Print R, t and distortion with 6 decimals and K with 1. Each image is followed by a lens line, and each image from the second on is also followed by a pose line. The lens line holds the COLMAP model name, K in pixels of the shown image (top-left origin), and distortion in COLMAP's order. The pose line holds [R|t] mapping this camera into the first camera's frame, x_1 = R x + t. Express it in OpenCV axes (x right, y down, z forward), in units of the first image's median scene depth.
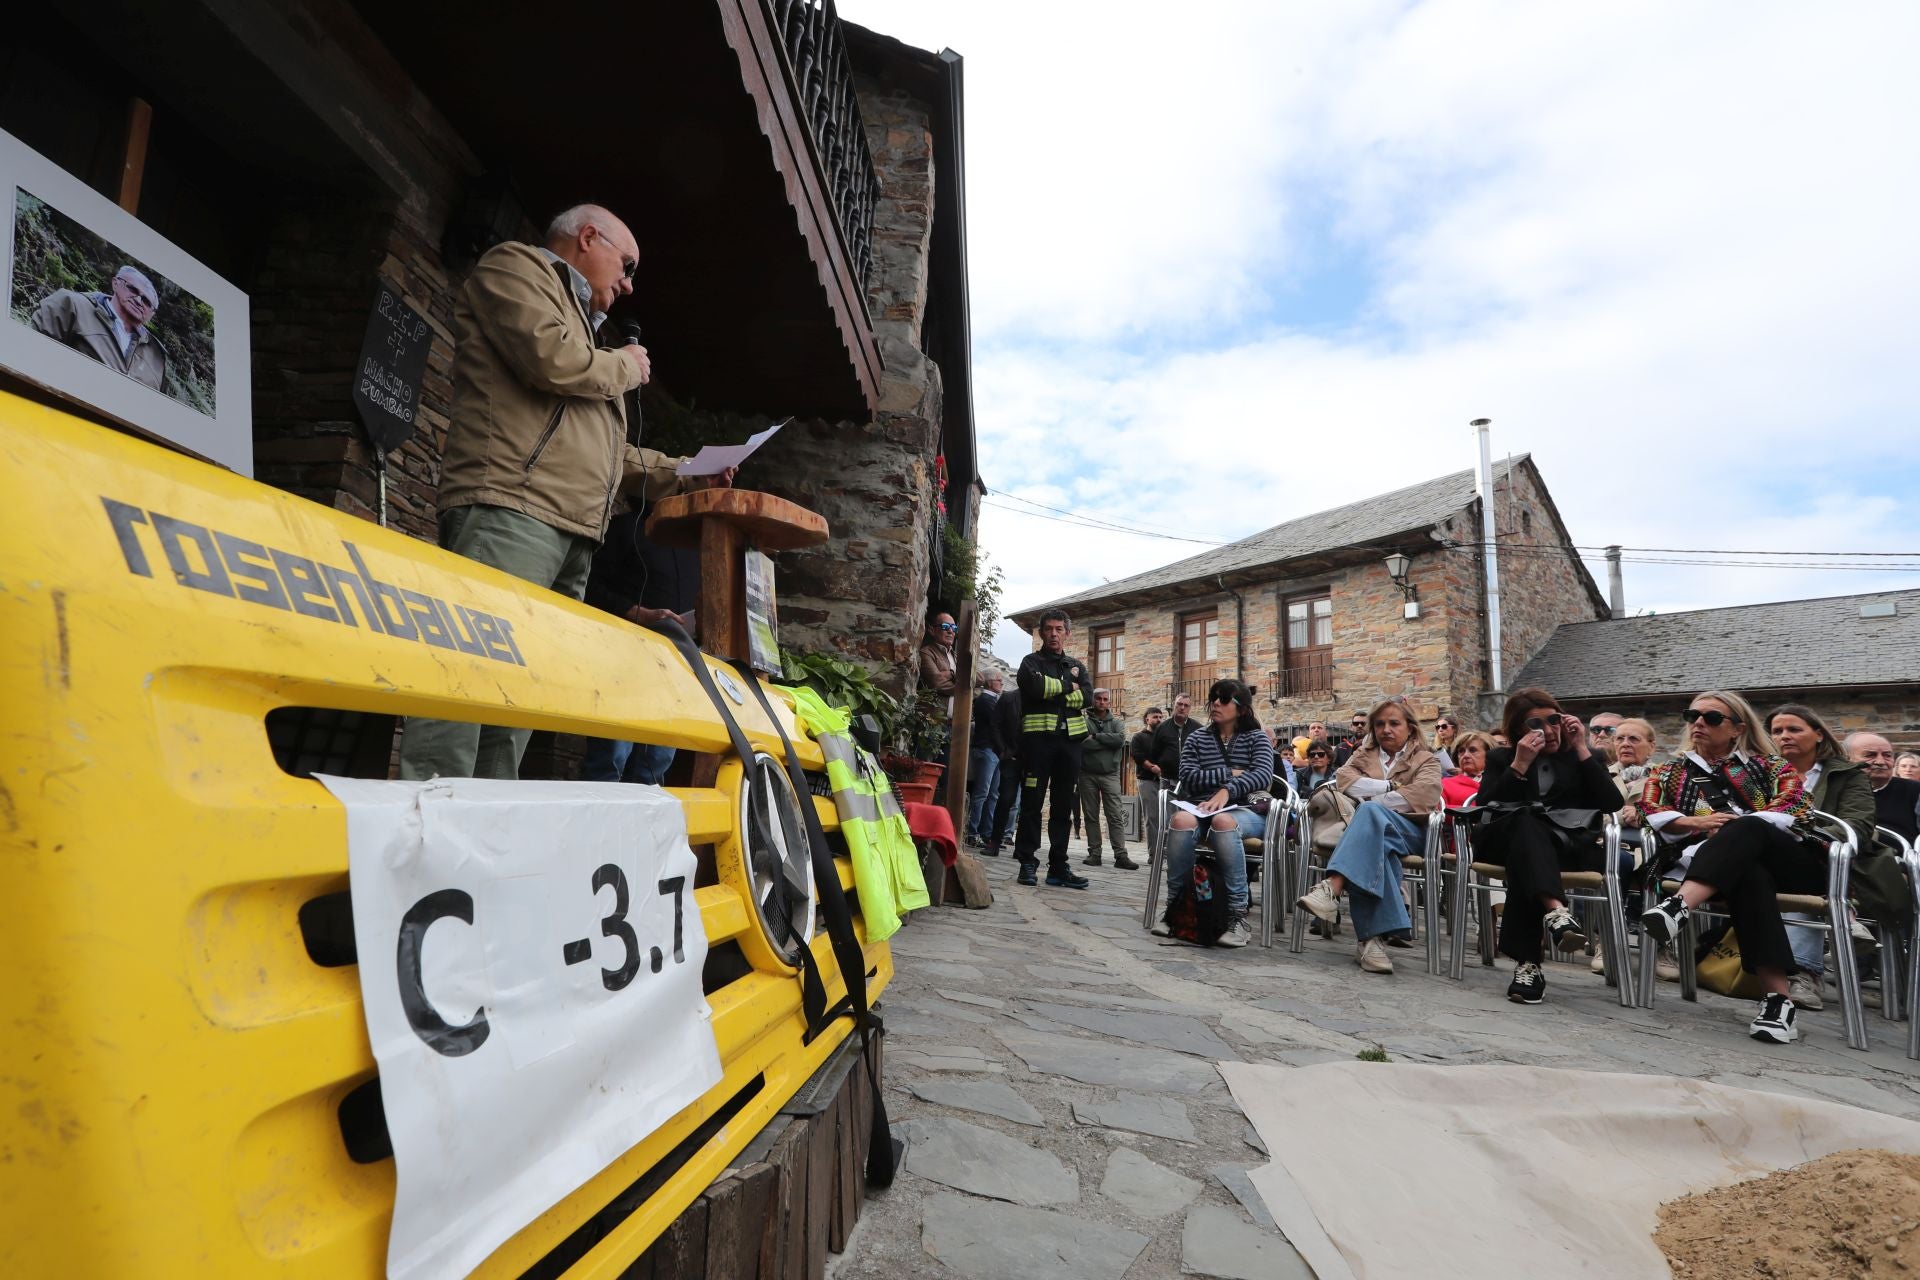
lens RADIAL K [[908.1, 0, 961.8], [0, 908.1, 634.2], [0, 0, 1]] dist [0.000515, 0.000788]
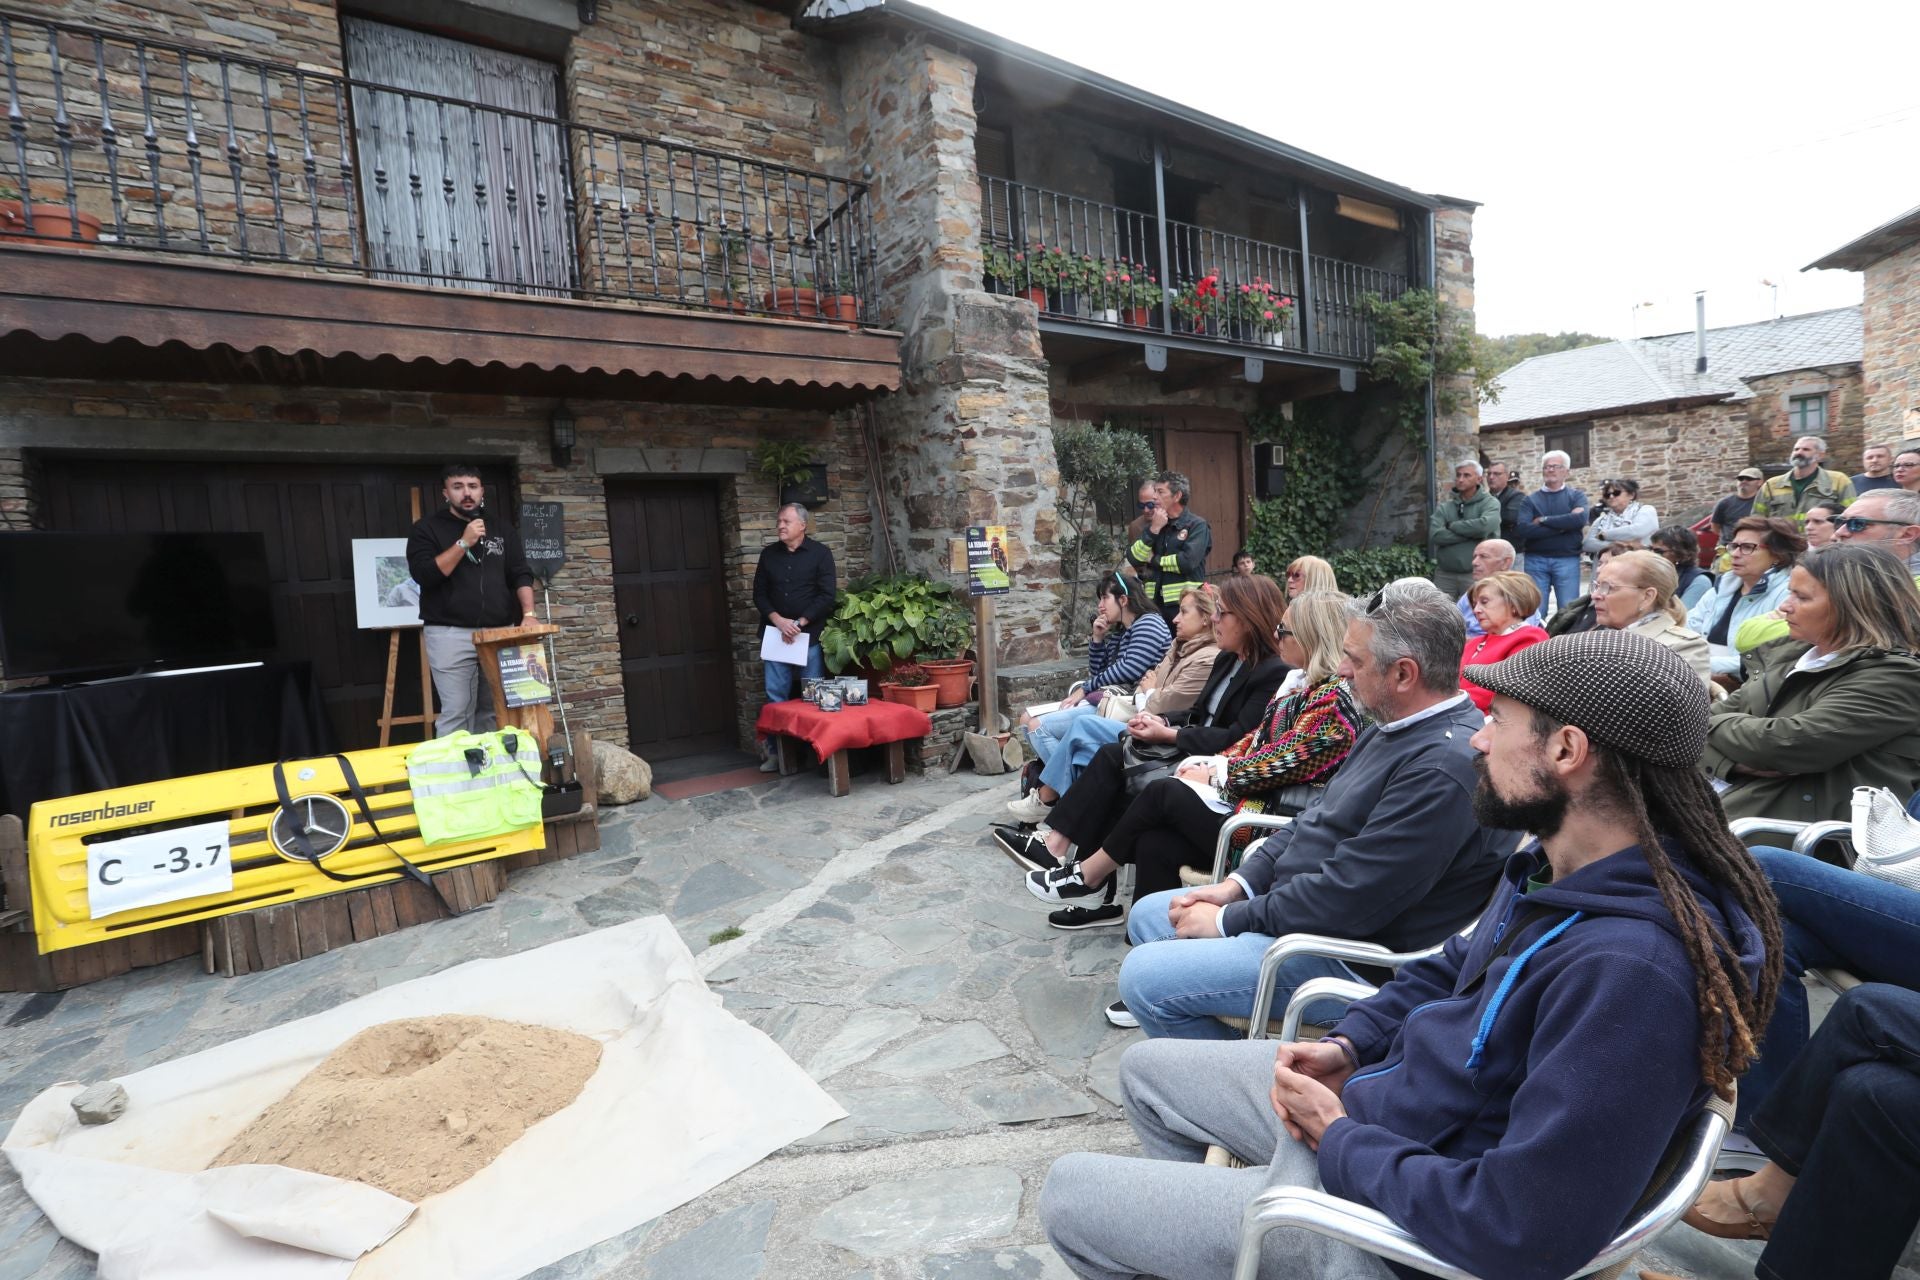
lens RADIAL K [[906.9, 0, 960.0], [0, 906.9, 640.0], [0, 0, 1]] dist [-0.013801, 0.010293]
pose [[0.594506, -0.051707, -0.802427, 0.307087], [0.264612, 0.954927, 0.134513, -0.017666], [0.759304, -0.292301, 0.581392, 0.086520]]
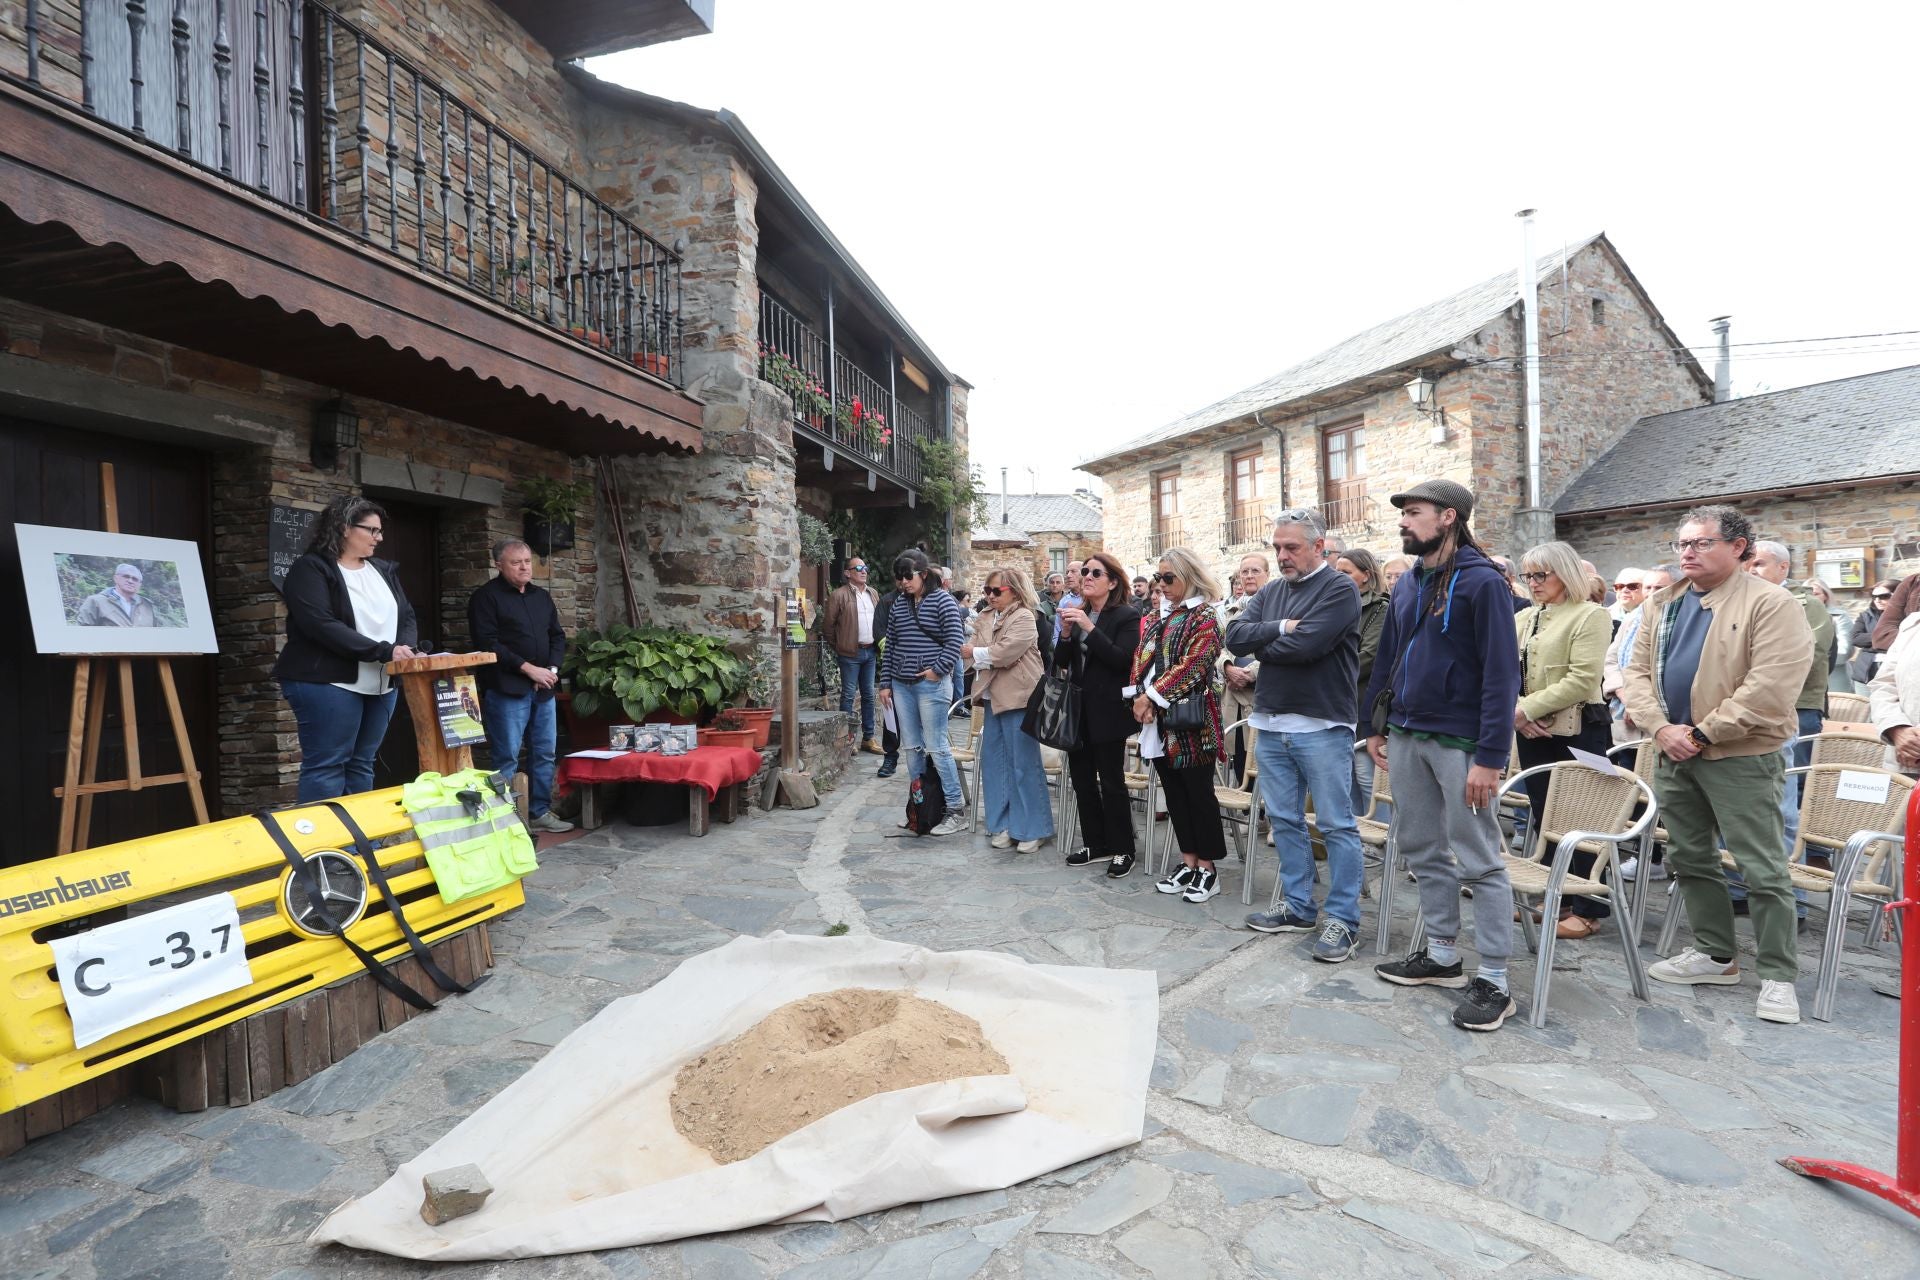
lens RADIAL K [[910.1, 0, 962.5], [0, 910.1, 637.2], [0, 0, 1]] dist [-0.001572, 0.001217]
pose [[0.977036, -0.084875, -0.195441, 0.168572], [0.121588, 0.975324, 0.184281, -0.056952], [0.174977, -0.203812, 0.963246, -0.080547]]
